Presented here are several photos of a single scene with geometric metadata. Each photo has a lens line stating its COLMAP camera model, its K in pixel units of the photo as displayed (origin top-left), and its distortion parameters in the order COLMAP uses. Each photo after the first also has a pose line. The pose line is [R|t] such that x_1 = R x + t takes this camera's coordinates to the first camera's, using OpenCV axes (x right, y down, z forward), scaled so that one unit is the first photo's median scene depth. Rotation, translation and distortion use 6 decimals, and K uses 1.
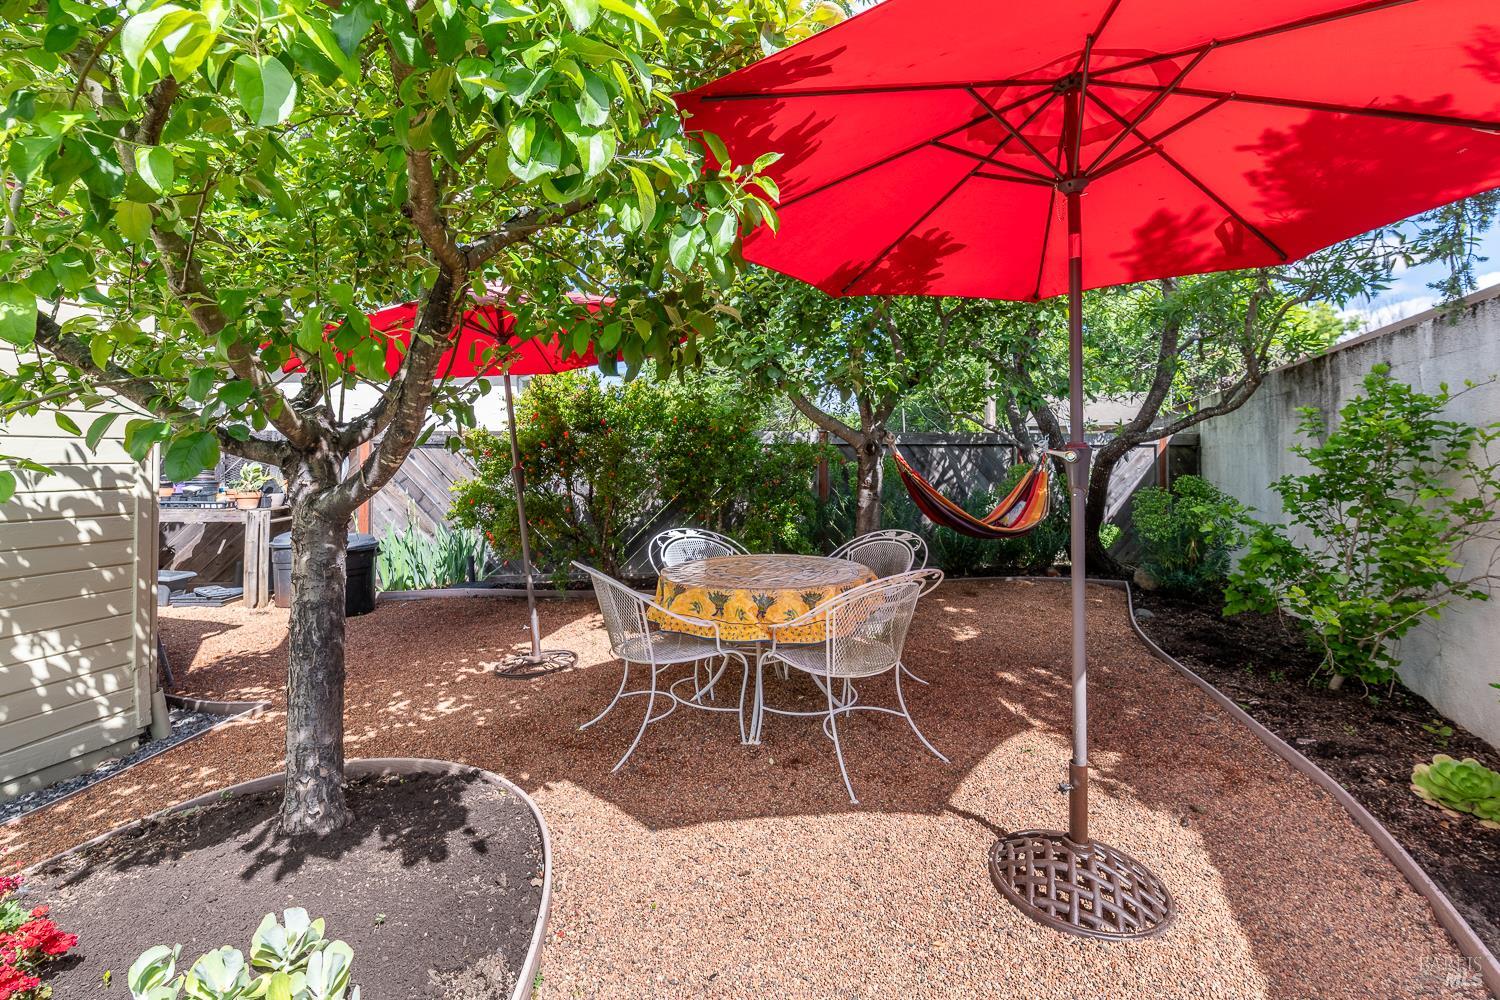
lens RADIAL K [[659.2, 0, 765.9], [0, 659.2, 442.0], [0, 0, 1]] dist [0.001835, 0.000329]
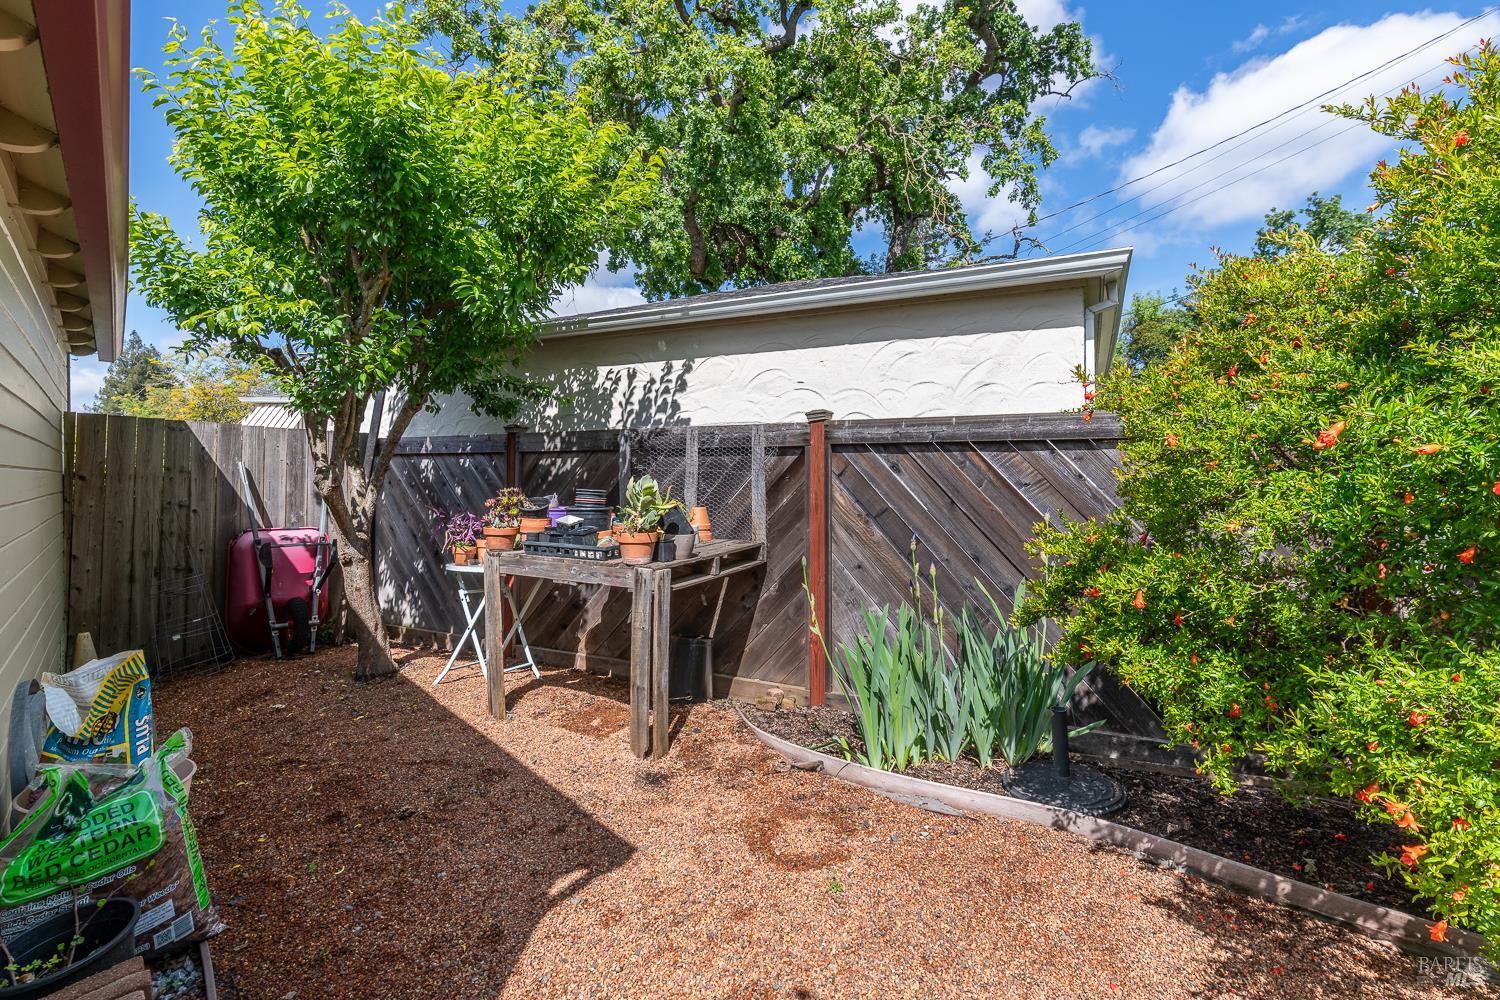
lens RADIAL K [[668.5, 0, 753.3], [0, 668.5, 491.3], [0, 0, 1]] dist [0.001371, 0.000066]
pose [[0.818222, 0.013832, -0.574736, -0.439585], [0.008736, 0.999296, 0.036486, 0.027354], [0.574836, -0.034875, 0.817525, 0.675787]]
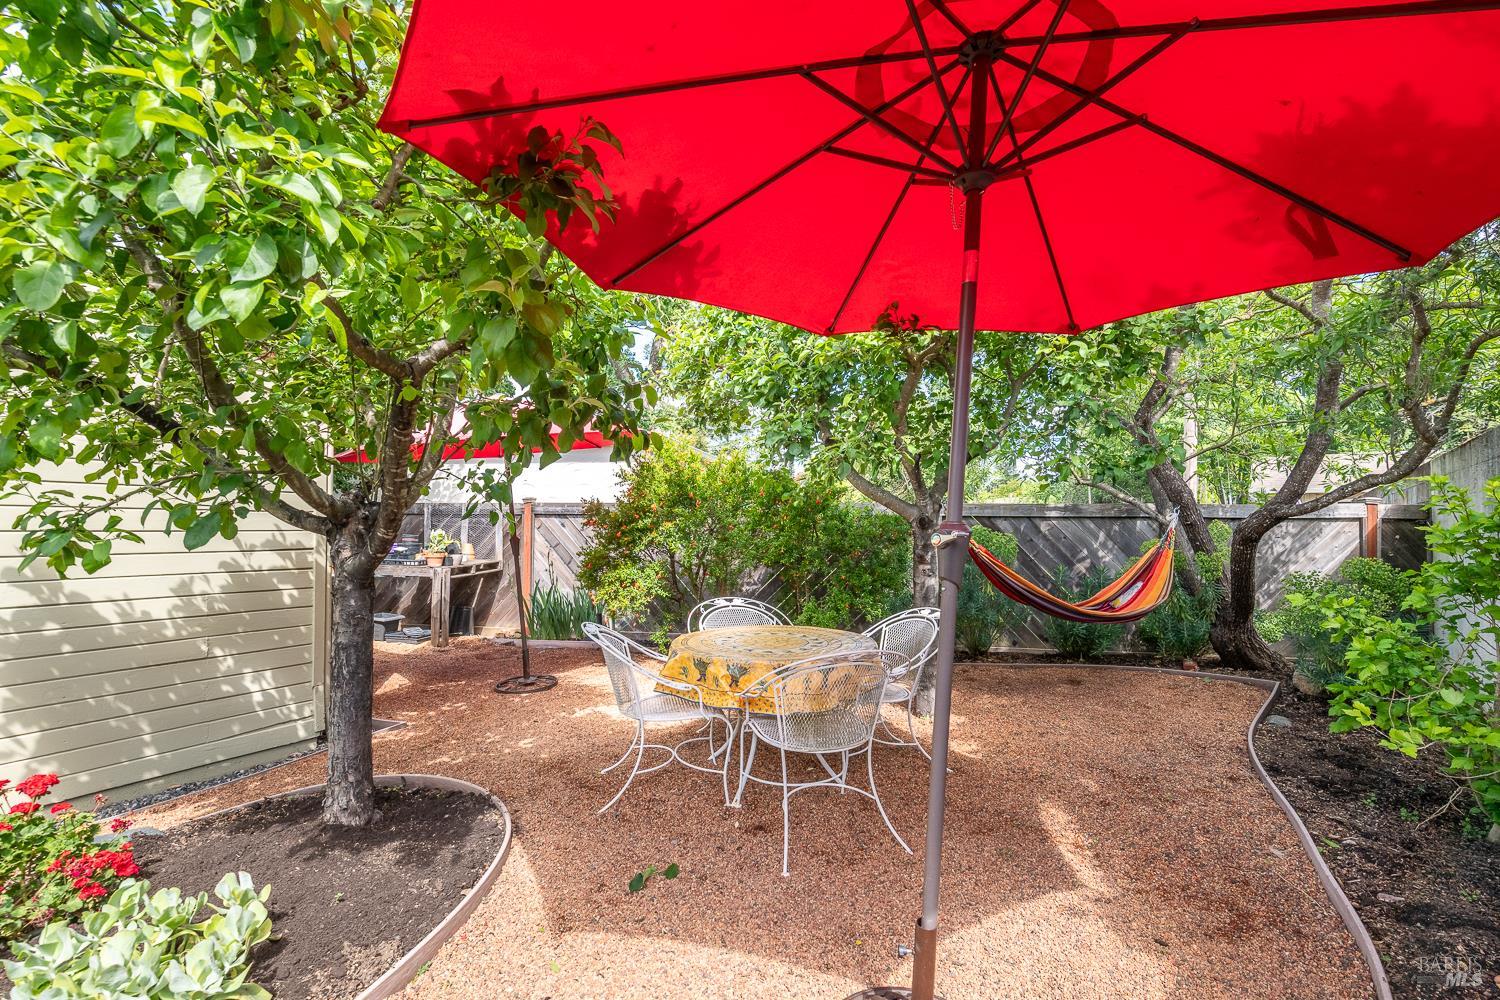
lens RADIAL K [[649.4, 0, 754.7], [0, 649.4, 505.1], [0, 0, 1]] dist [0.000281, 0.000099]
pose [[0.954965, -0.000384, -0.296717, 0.166612], [-0.001914, 0.999970, -0.007453, -0.006815], [0.296712, 0.007686, 0.954936, 0.011377]]
